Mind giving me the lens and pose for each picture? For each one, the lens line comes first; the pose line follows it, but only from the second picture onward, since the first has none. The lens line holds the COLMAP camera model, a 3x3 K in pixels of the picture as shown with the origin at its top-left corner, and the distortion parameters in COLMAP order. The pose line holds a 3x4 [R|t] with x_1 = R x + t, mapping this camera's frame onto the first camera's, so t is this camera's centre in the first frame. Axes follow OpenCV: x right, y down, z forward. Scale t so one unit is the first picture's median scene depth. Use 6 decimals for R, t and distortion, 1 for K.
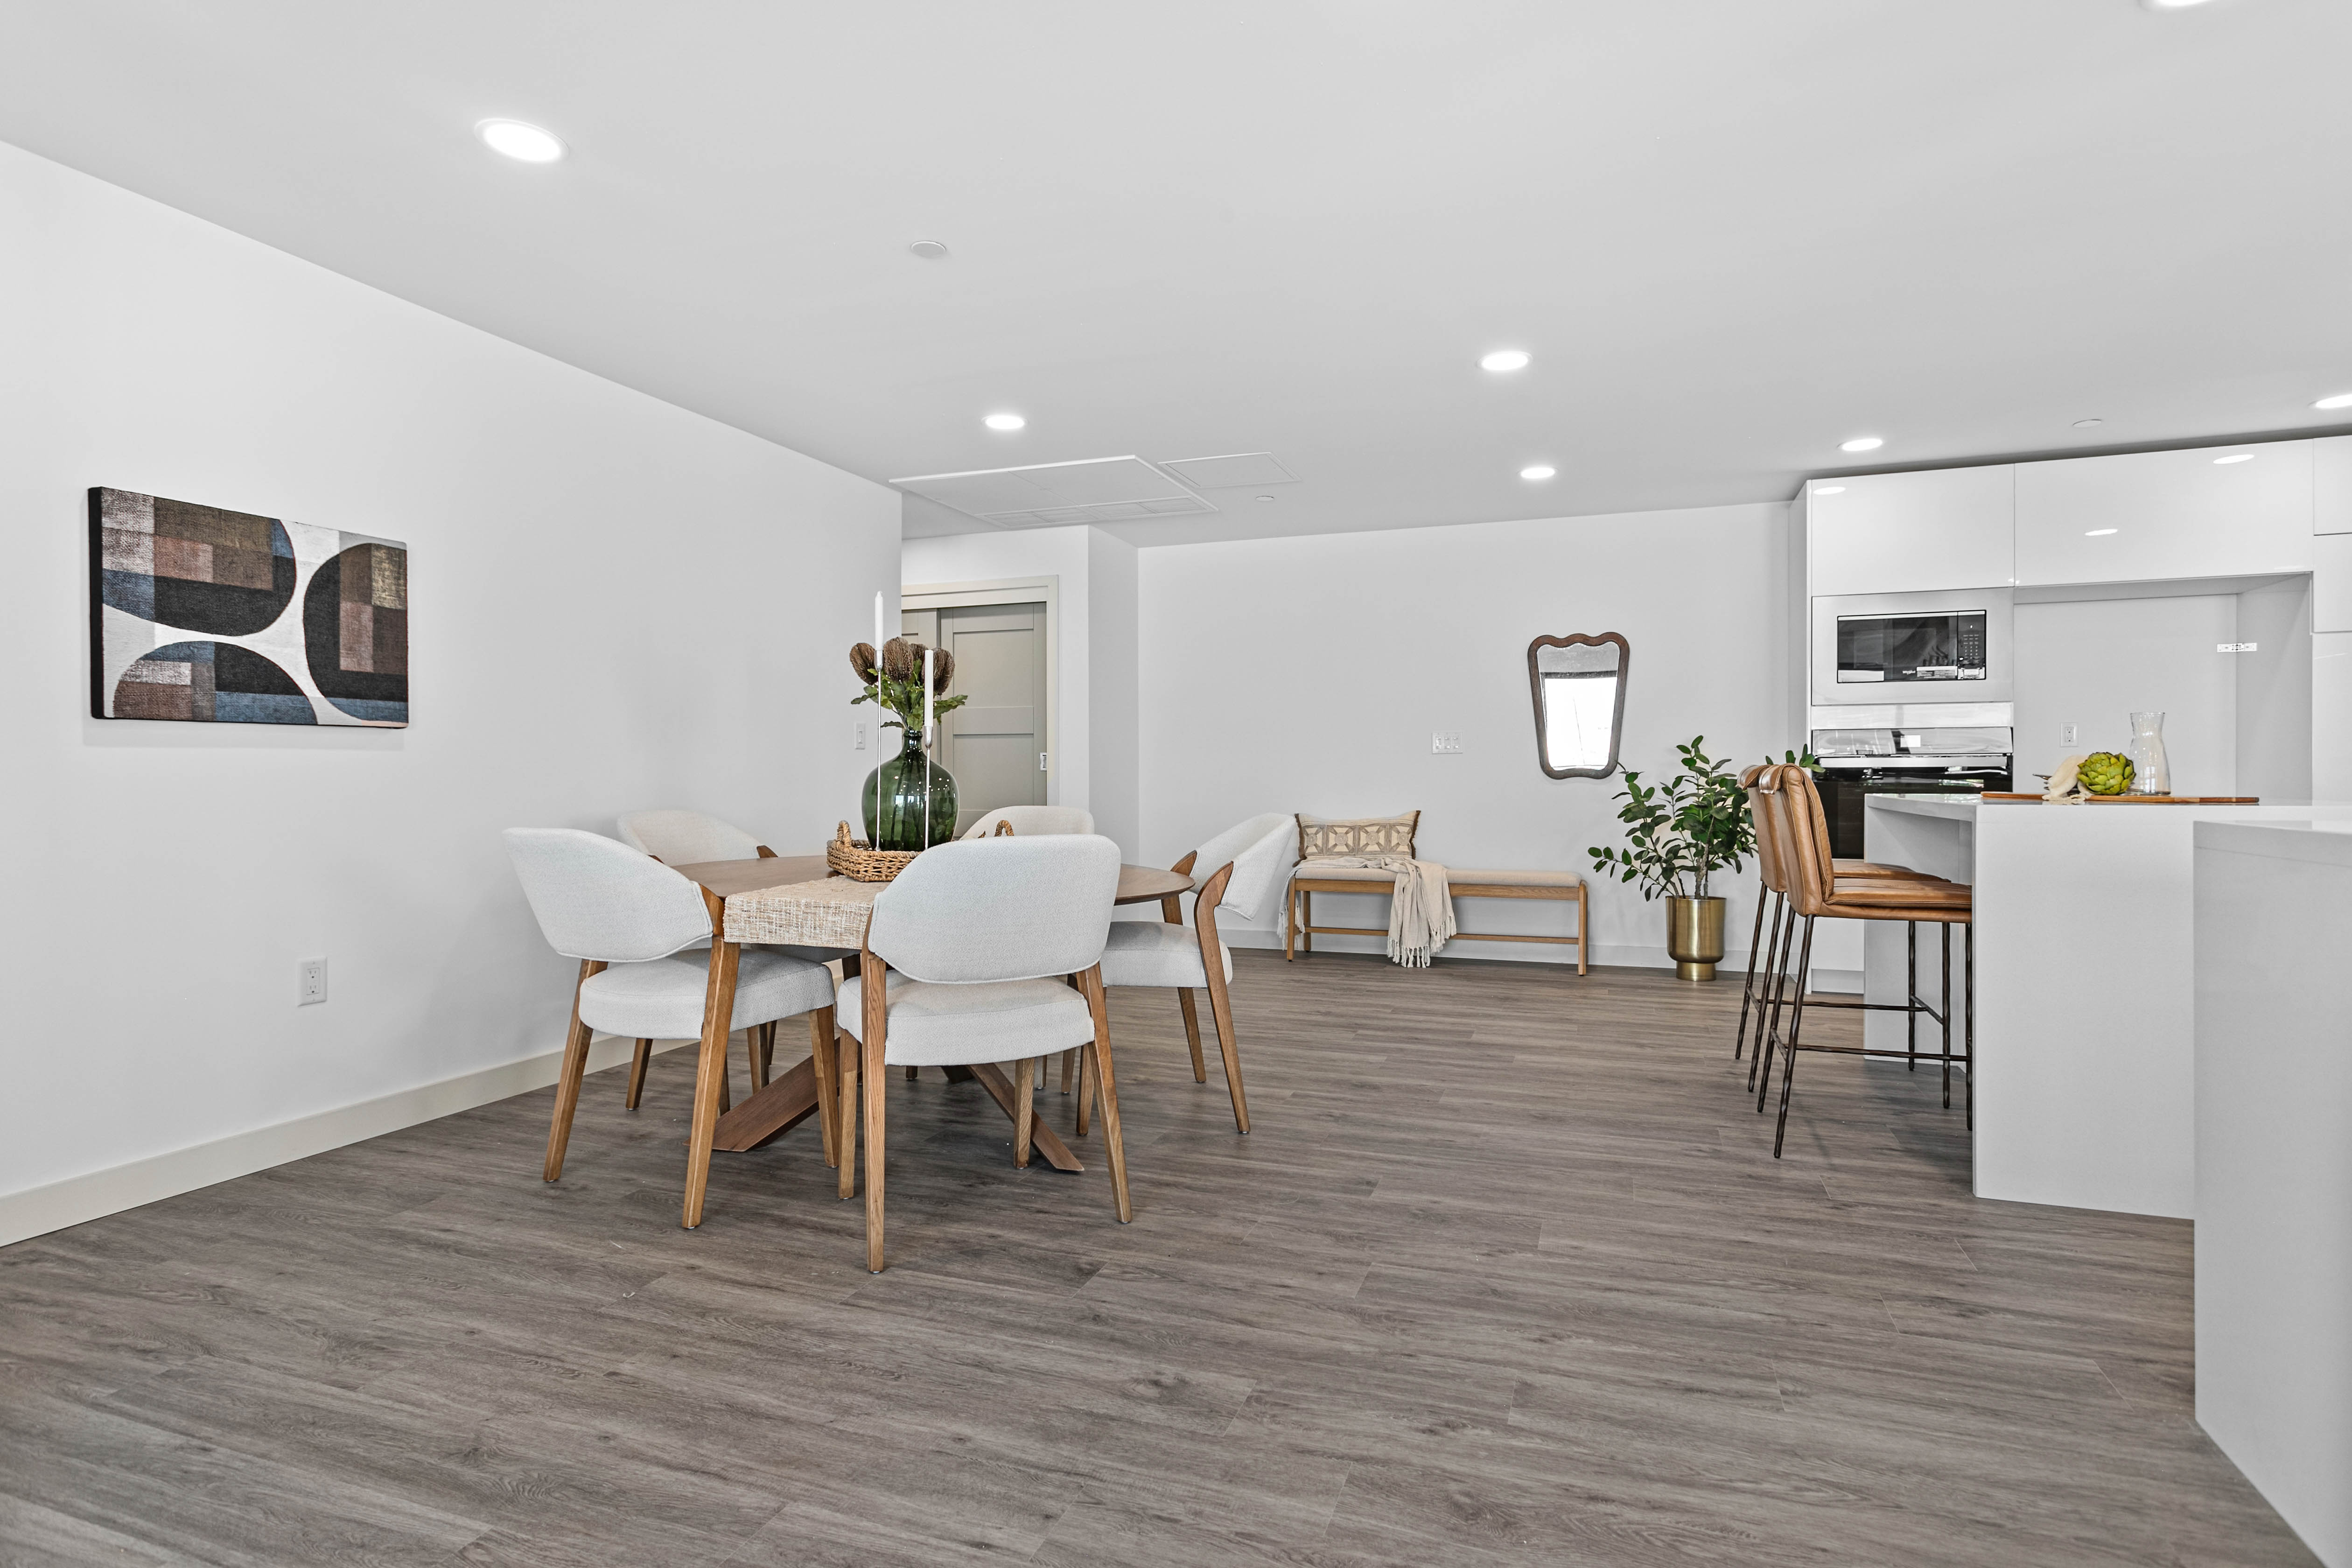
lens RADIAL K [[1200.9, 0, 1177.7], [0, 1200.9, 782.9], [0, 0, 1]] dist [-0.000092, 0.000461]
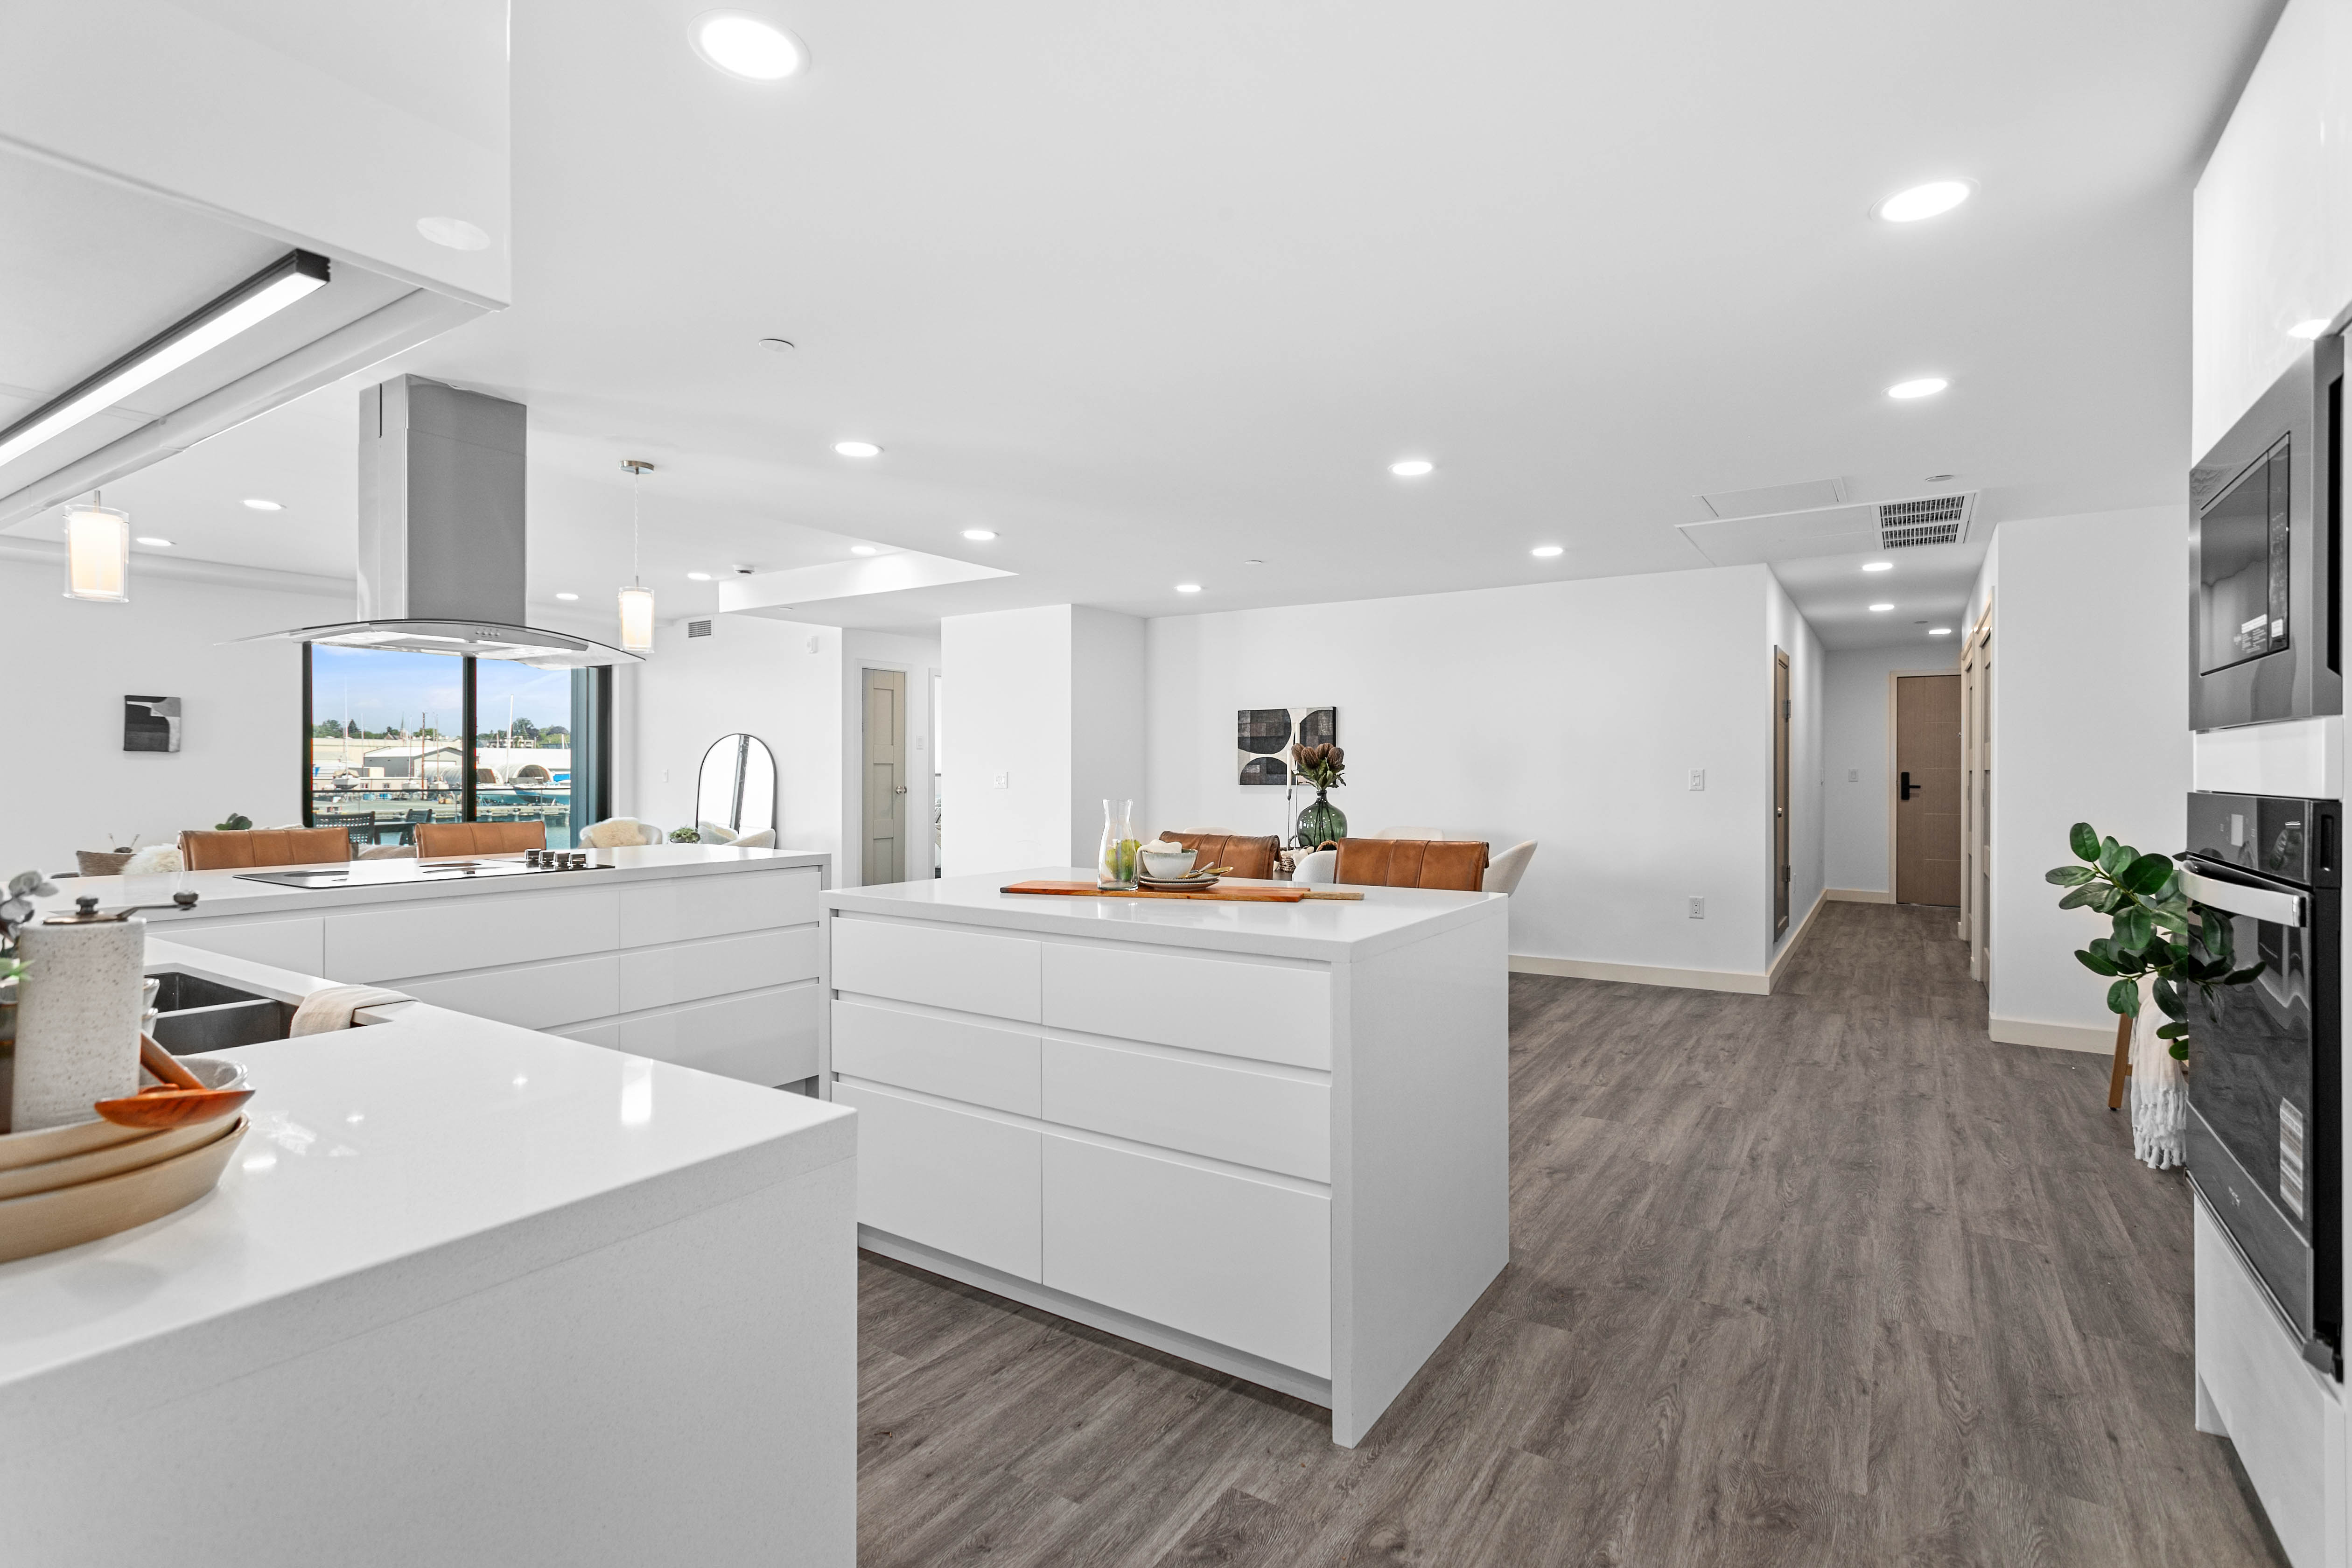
lens RADIAL K [[1110.9, 0, 1174.6], [0, 1110.9, 775.2], [0, 0, 1]] dist [0.002822, 0.000755]
pose [[-0.223345, 0.006417, -0.974718, 1.659000], [-0.005561, 0.999954, 0.007857, -0.085112], [0.974724, 0.007175, -0.223299, 1.256504]]
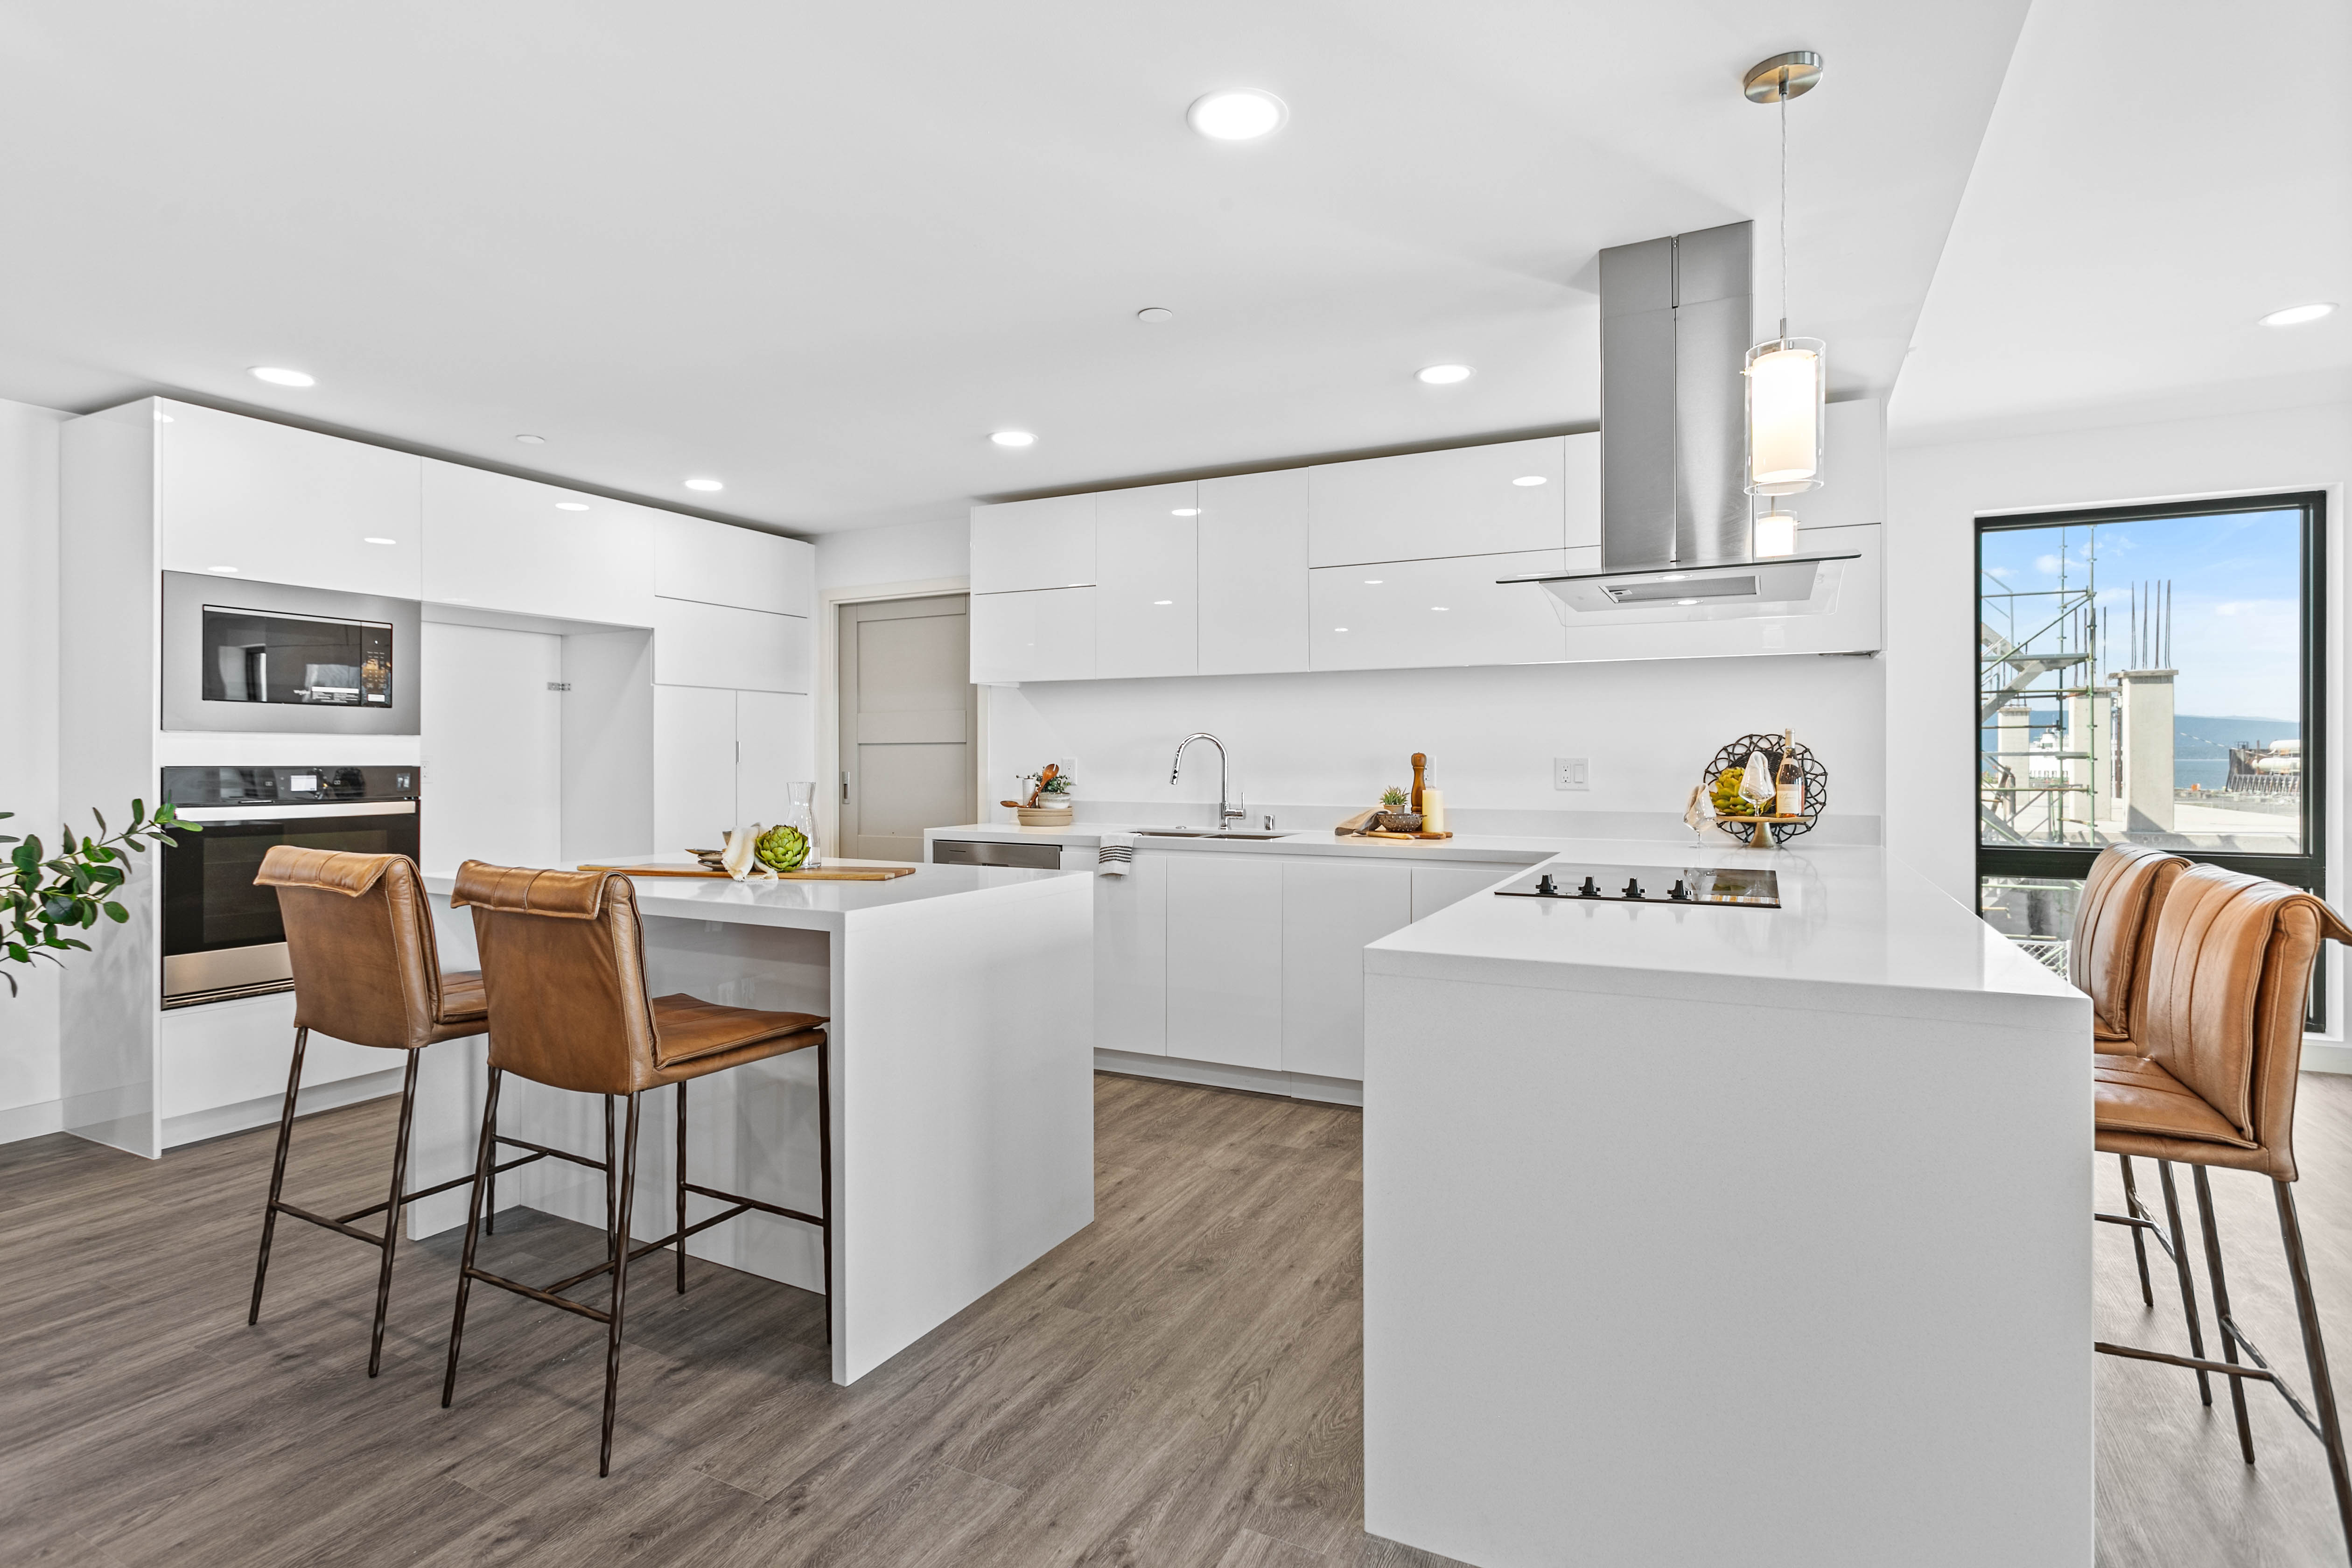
lens RADIAL K [[1164.6, 0, 1163.9], [0, 1164.6, 760.1], [0, 0, 1]] dist [-0.006840, 0.002133]
pose [[0.118141, 0.003729, 0.992990, -0.092425], [0.003938, 0.999983, -0.004224, -0.072388], [-0.992989, 0.004410, 0.118124, 0.610661]]
